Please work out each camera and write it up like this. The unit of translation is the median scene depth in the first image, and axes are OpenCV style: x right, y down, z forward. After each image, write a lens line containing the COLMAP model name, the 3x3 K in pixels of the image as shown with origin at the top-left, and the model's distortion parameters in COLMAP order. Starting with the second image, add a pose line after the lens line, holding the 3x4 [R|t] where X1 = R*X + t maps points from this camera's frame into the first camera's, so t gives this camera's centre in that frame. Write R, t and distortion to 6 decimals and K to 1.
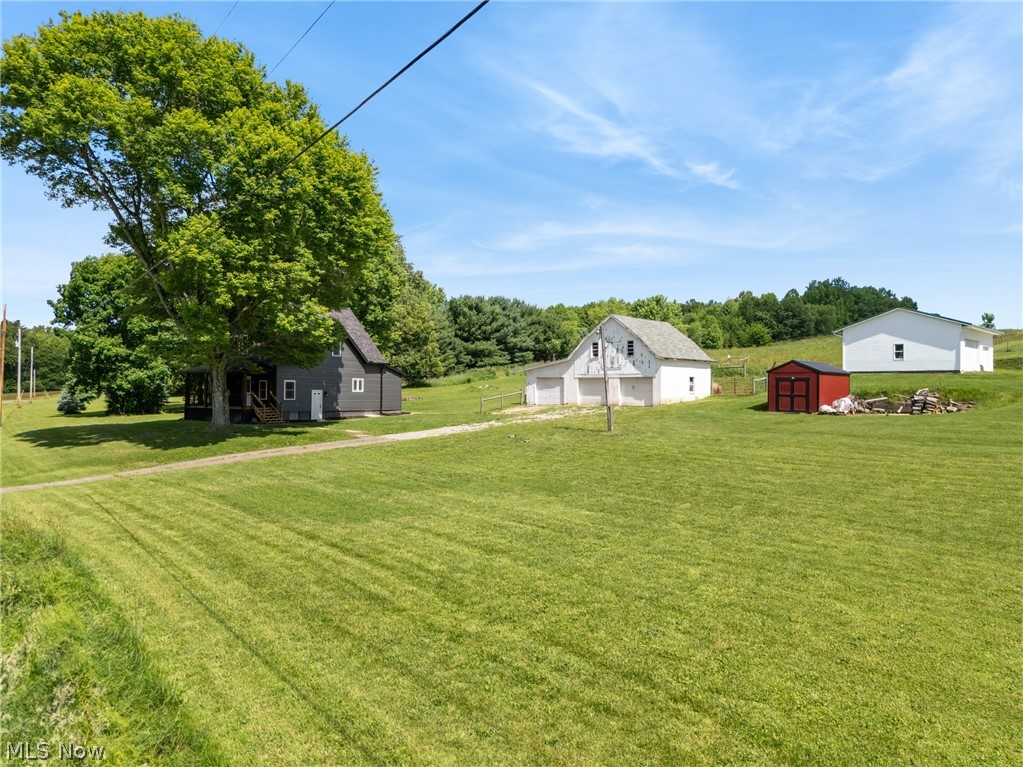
lens RADIAL K [[761.6, 0, 507.1], [0, 761.6, 387.3], [0, 0, 1]] dist [0.086085, -0.103387]
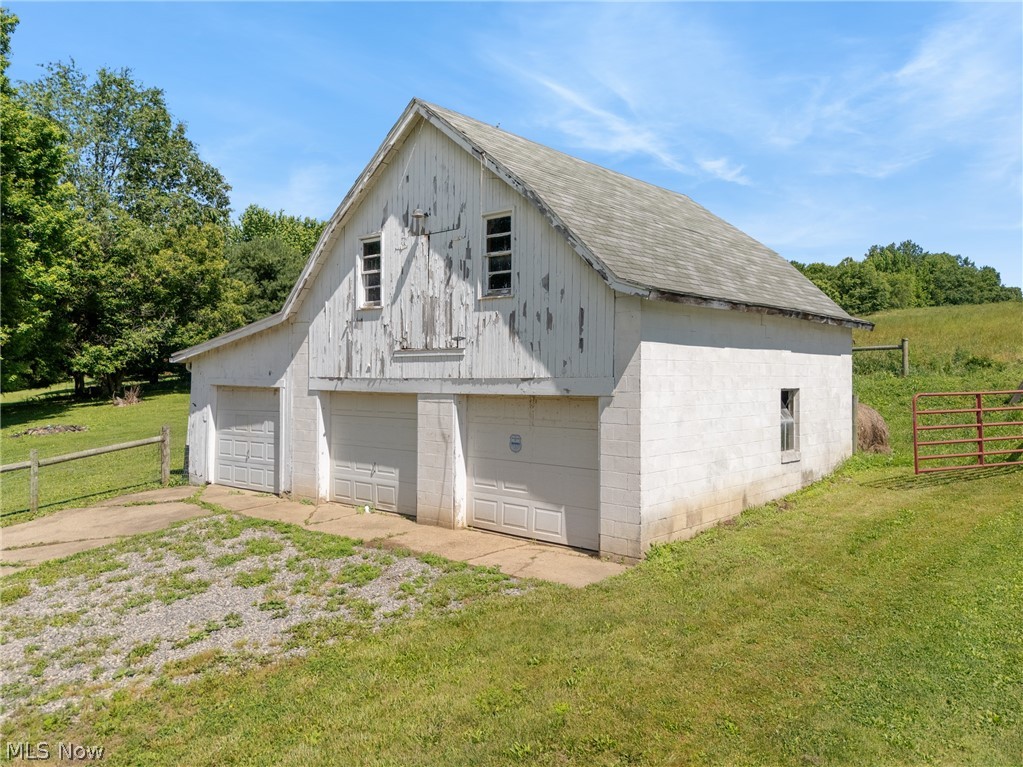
lens RADIAL K [[777.5, 0, 510.1], [0, 777.5, 374.1], [0, 0, 1]] dist [0.007461, 0.002951]
pose [[0.999477, -0.002134, -0.032253, 0.130314], [0.002207, 0.999995, 0.002223, -0.014610], [0.032248, -0.002293, 0.999477, 0.602339]]
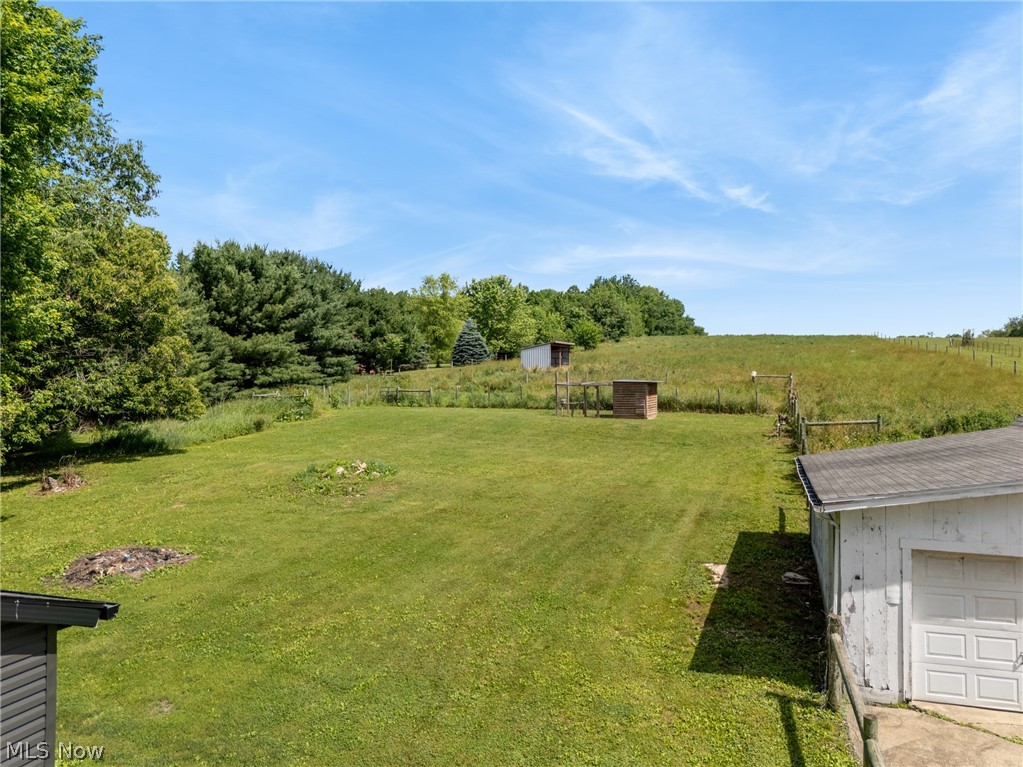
lens RADIAL K [[761.6, 0, 507.1], [0, 761.6, 387.3], [0, 0, 1]] dist [0.086085, -0.103387]
pose [[0.935497, -0.000715, 0.353335, -0.096381], [-0.001234, 0.999985, 0.005291, -0.043661], [-0.353333, -0.005386, 0.935482, 0.722830]]
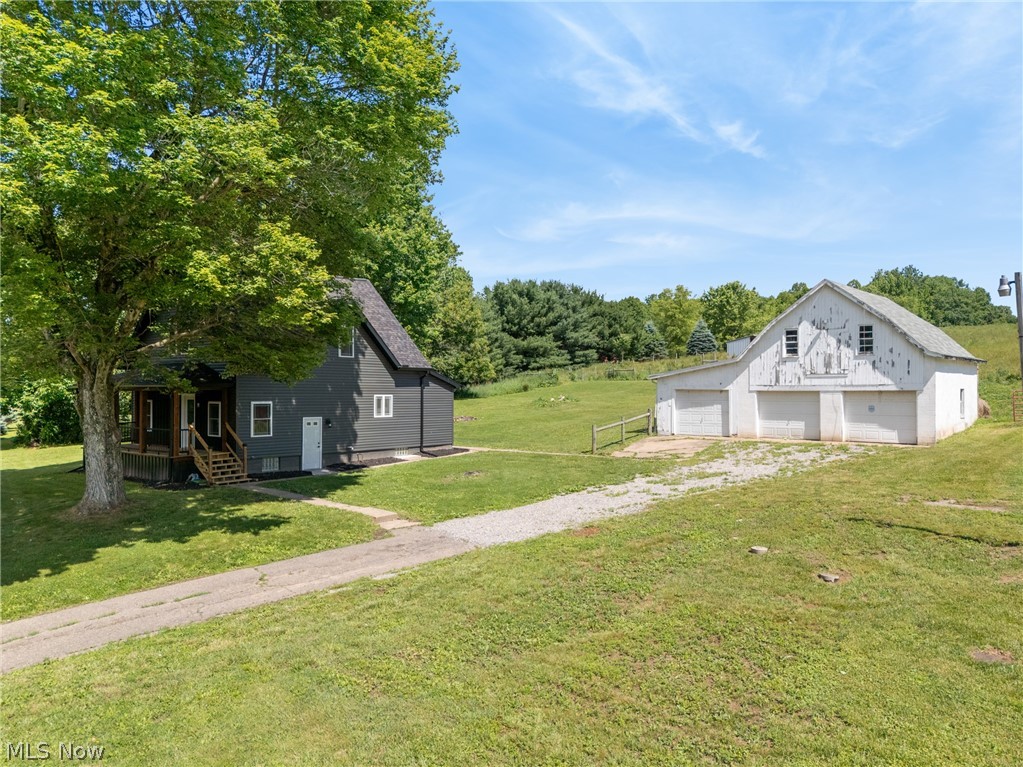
lens RADIAL K [[761.6, 0, 507.1], [0, 761.6, 387.3], [0, 0, 1]] dist [0.086085, -0.103387]
pose [[0.999695, -0.006247, -0.023873, -0.067441], [0.006256, 0.999980, 0.000322, -0.013263], [0.023870, -0.000471, 0.999715, 0.325618]]
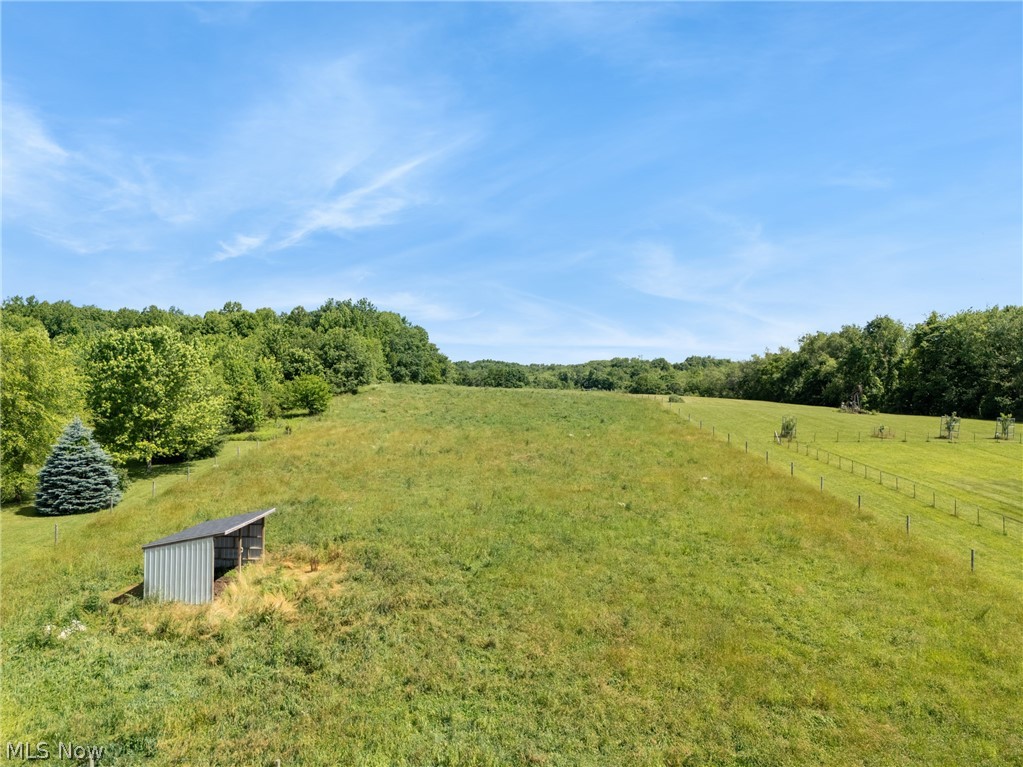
lens RADIAL K [[761.6, 0, 507.1], [0, 761.6, 387.3], [0, 0, 1]] dist [0.086085, -0.103387]
pose [[0.760085, 0.009472, 0.649755, 0.150126], [-0.008666, 0.999953, -0.004439, -0.186662], [-0.649766, -0.002257, 0.760131, 1.190736]]
